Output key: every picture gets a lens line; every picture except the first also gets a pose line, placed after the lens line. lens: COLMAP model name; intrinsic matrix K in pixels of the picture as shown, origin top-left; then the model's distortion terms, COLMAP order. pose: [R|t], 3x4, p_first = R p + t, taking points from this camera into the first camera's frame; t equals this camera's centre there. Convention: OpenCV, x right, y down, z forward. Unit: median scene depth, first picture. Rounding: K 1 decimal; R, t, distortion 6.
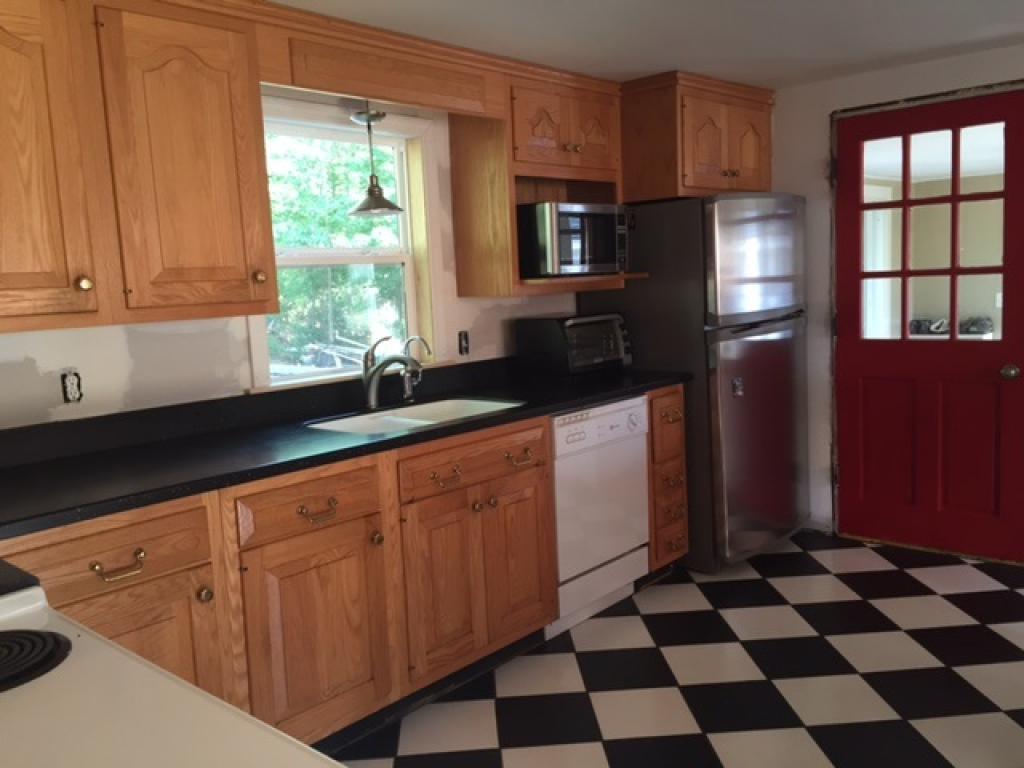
lens RADIAL K [[873.8, 0, 509.6], [0, 873.8, 386.7], [0, 0, 1]] dist [0.077252, -0.105120]
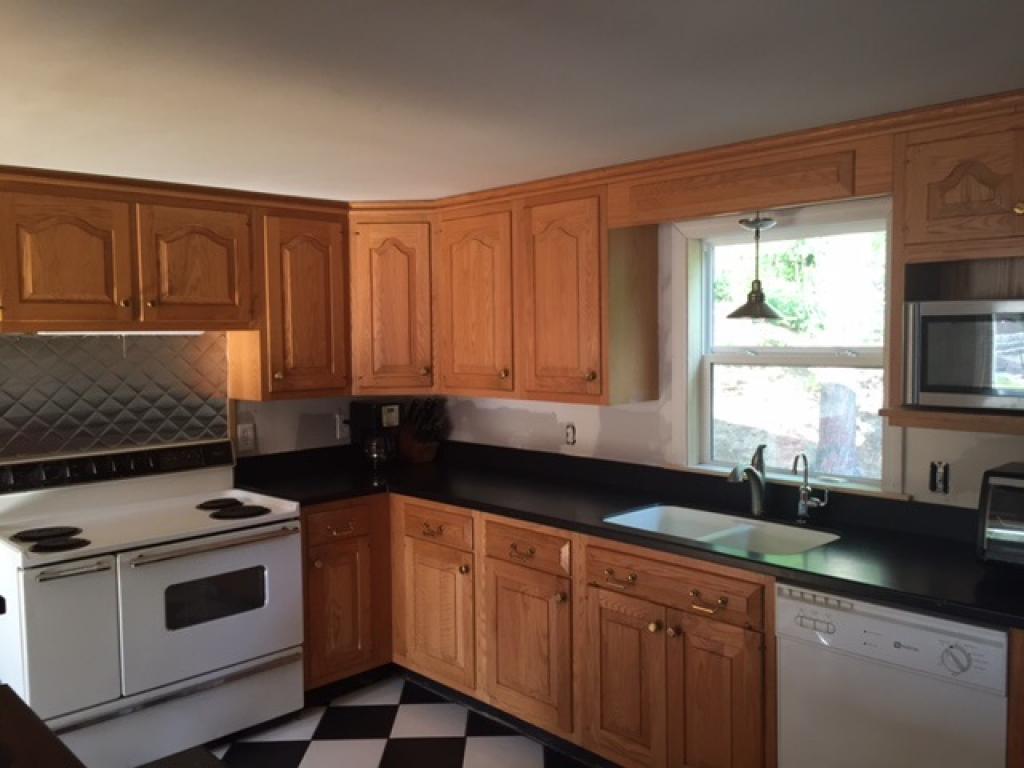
lens RADIAL K [[873.8, 0, 512.4], [0, 873.8, 380.1], [0, 0, 1]] dist [0.077252, -0.105120]
pose [[-0.078120, 0.106322, -0.991258, 0.768010], [-0.107120, 0.987645, 0.114377, -0.192576], [0.991172, 0.115119, -0.065766, 0.725883]]
